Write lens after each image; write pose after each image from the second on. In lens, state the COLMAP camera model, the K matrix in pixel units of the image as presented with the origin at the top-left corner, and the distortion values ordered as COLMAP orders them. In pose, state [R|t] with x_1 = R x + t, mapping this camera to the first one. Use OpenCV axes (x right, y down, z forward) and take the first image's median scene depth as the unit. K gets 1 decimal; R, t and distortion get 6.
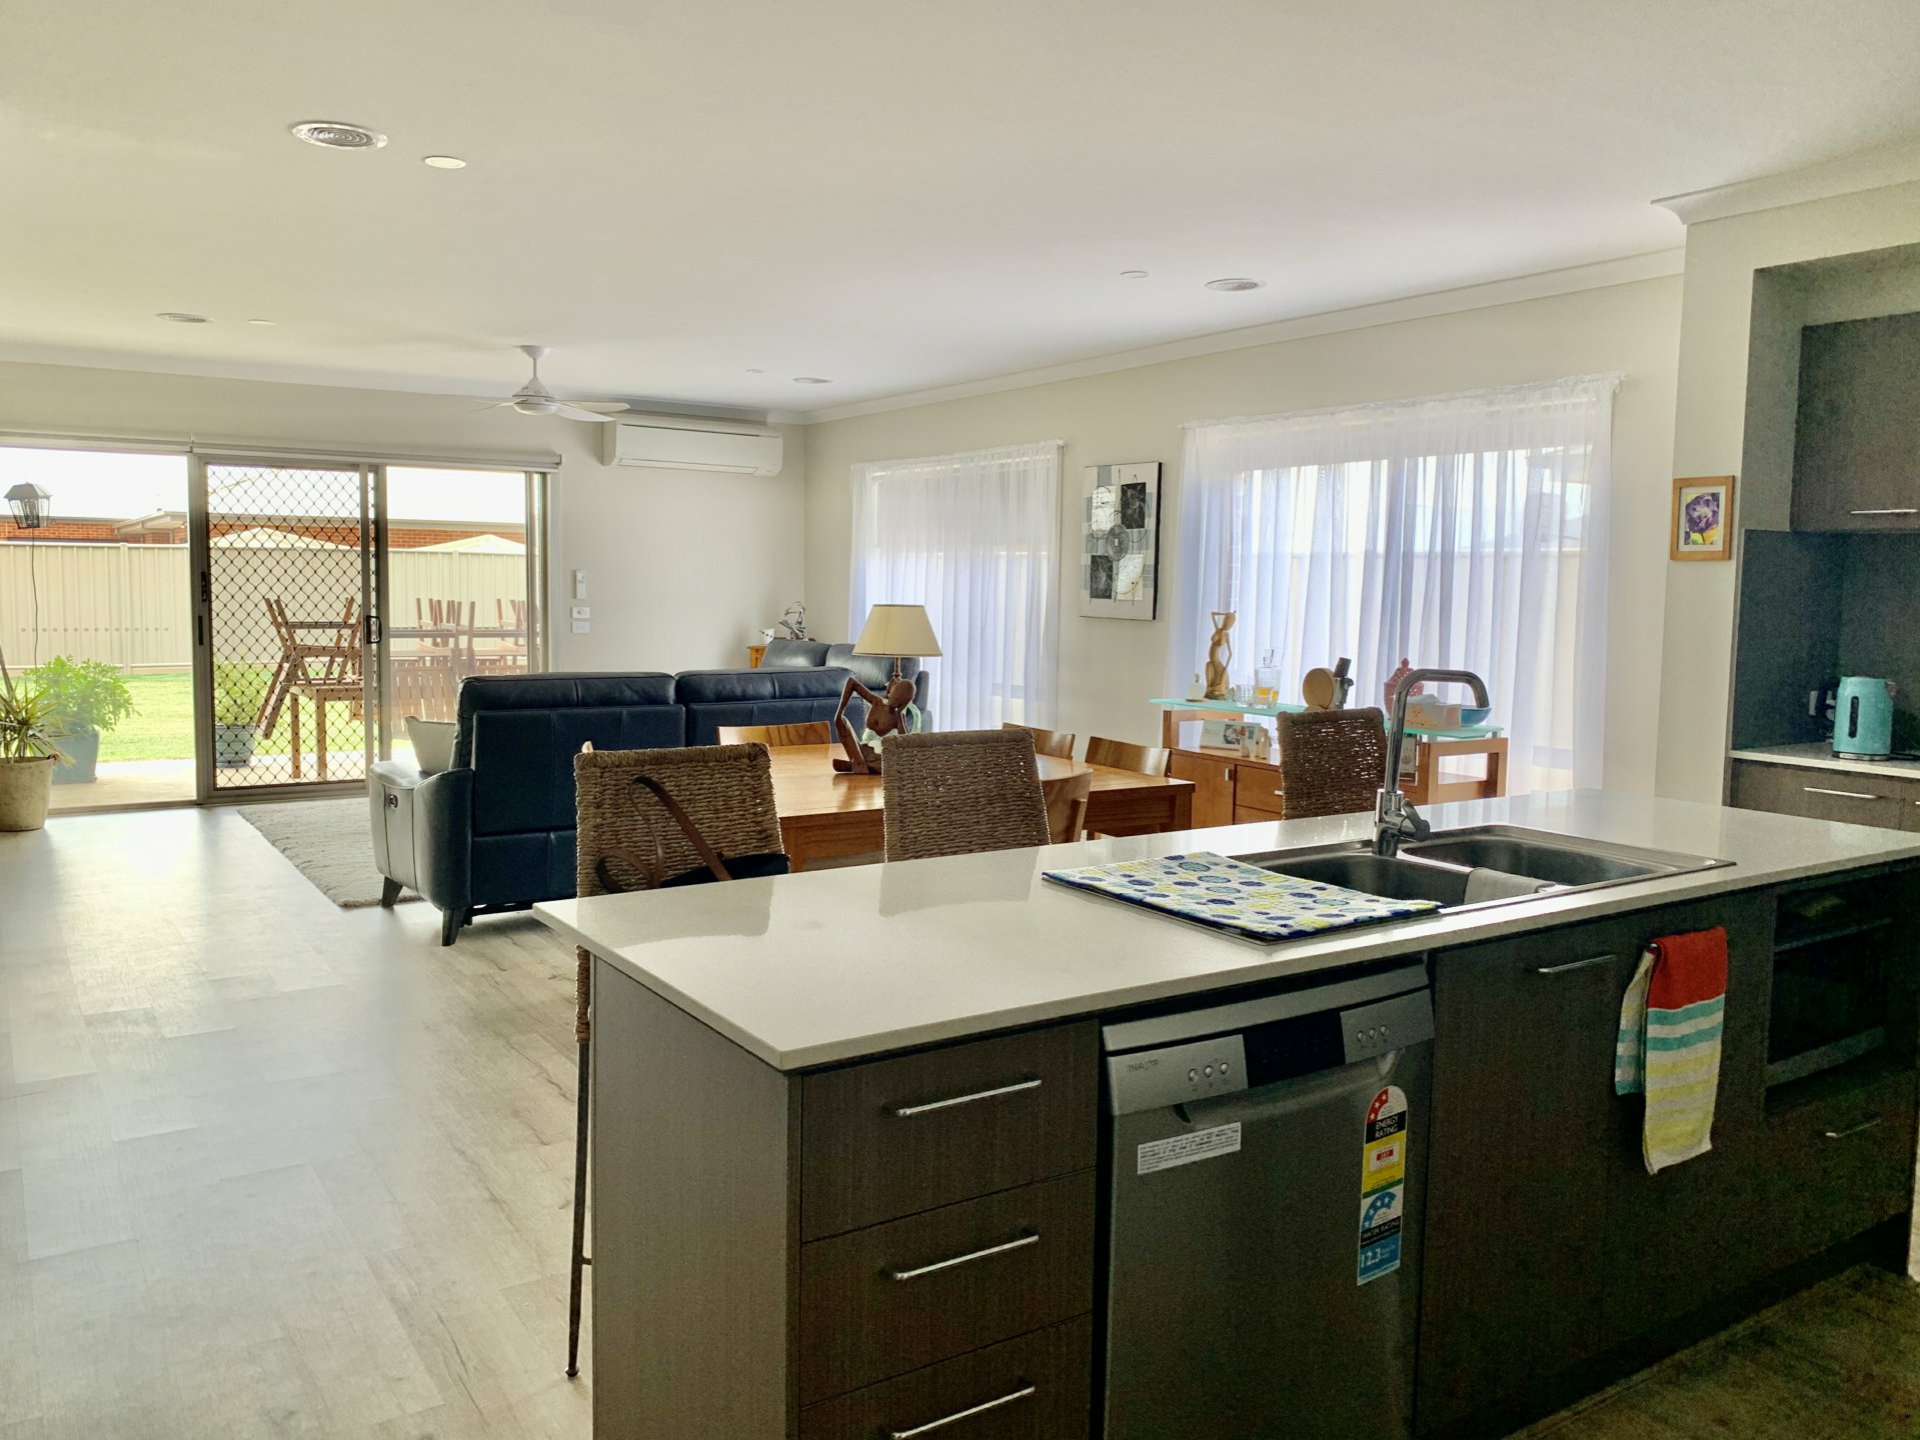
lens RADIAL K [[1468.1, 0, 967.0], [0, 1468.1, 721.5], [0, 0, 1]] dist [0.009135, -0.013366]
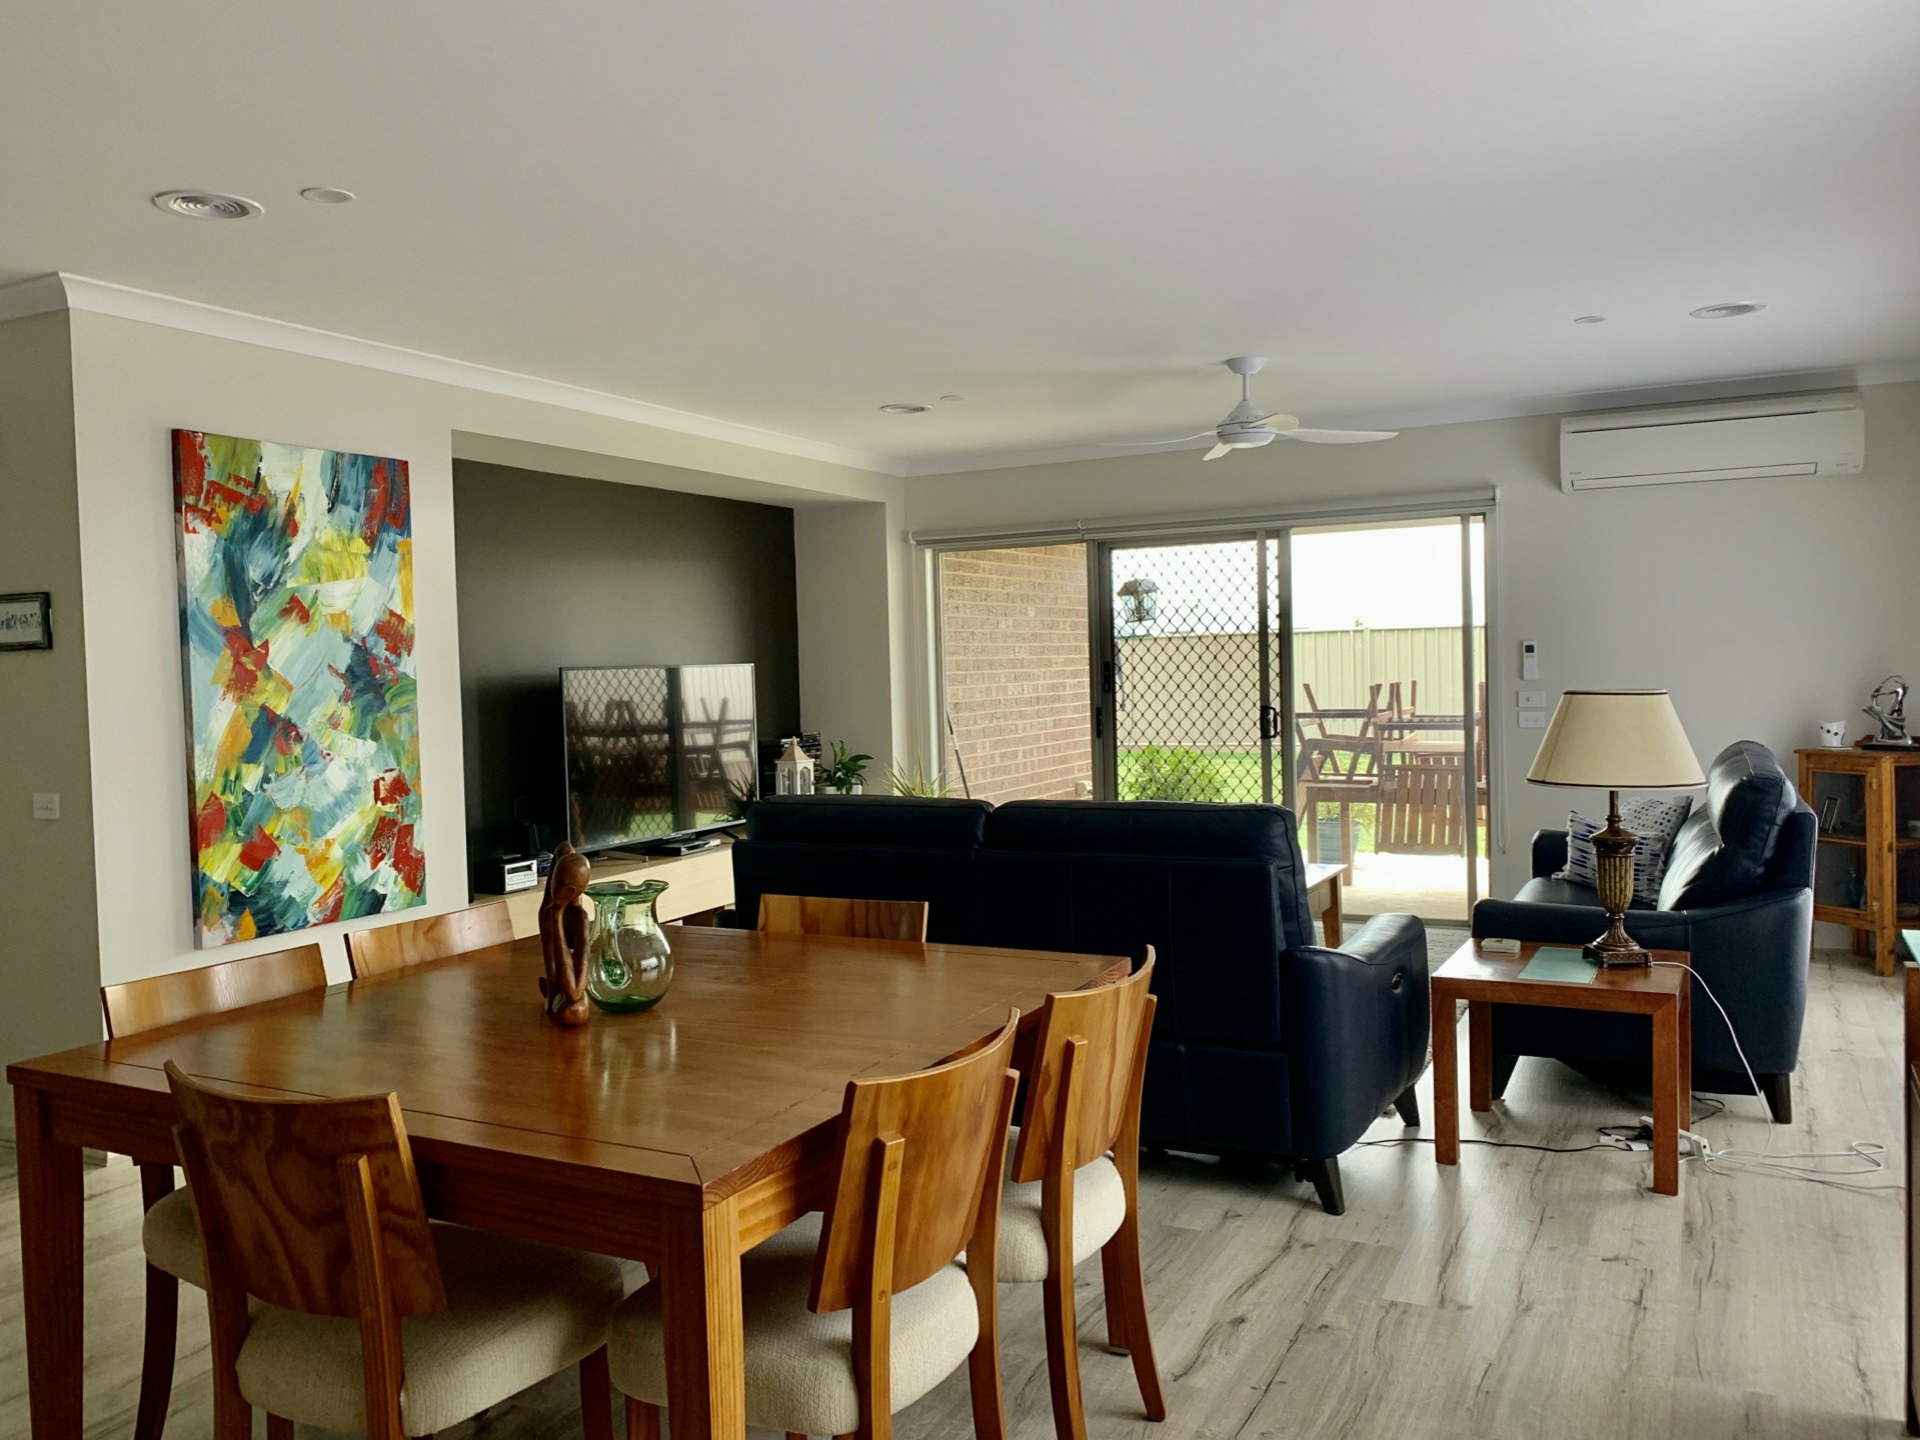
lens RADIAL K [[1468.1, 0, 960.7], [0, 1468.1, 716.2], [0, 0, 1]] dist [0.009135, -0.013366]
pose [[0.483105, 0.002740, -0.875558, 0.267701], [-0.047549, 0.998601, -0.023111, -0.039578], [0.874270, 0.052797, 0.482560, 0.453325]]
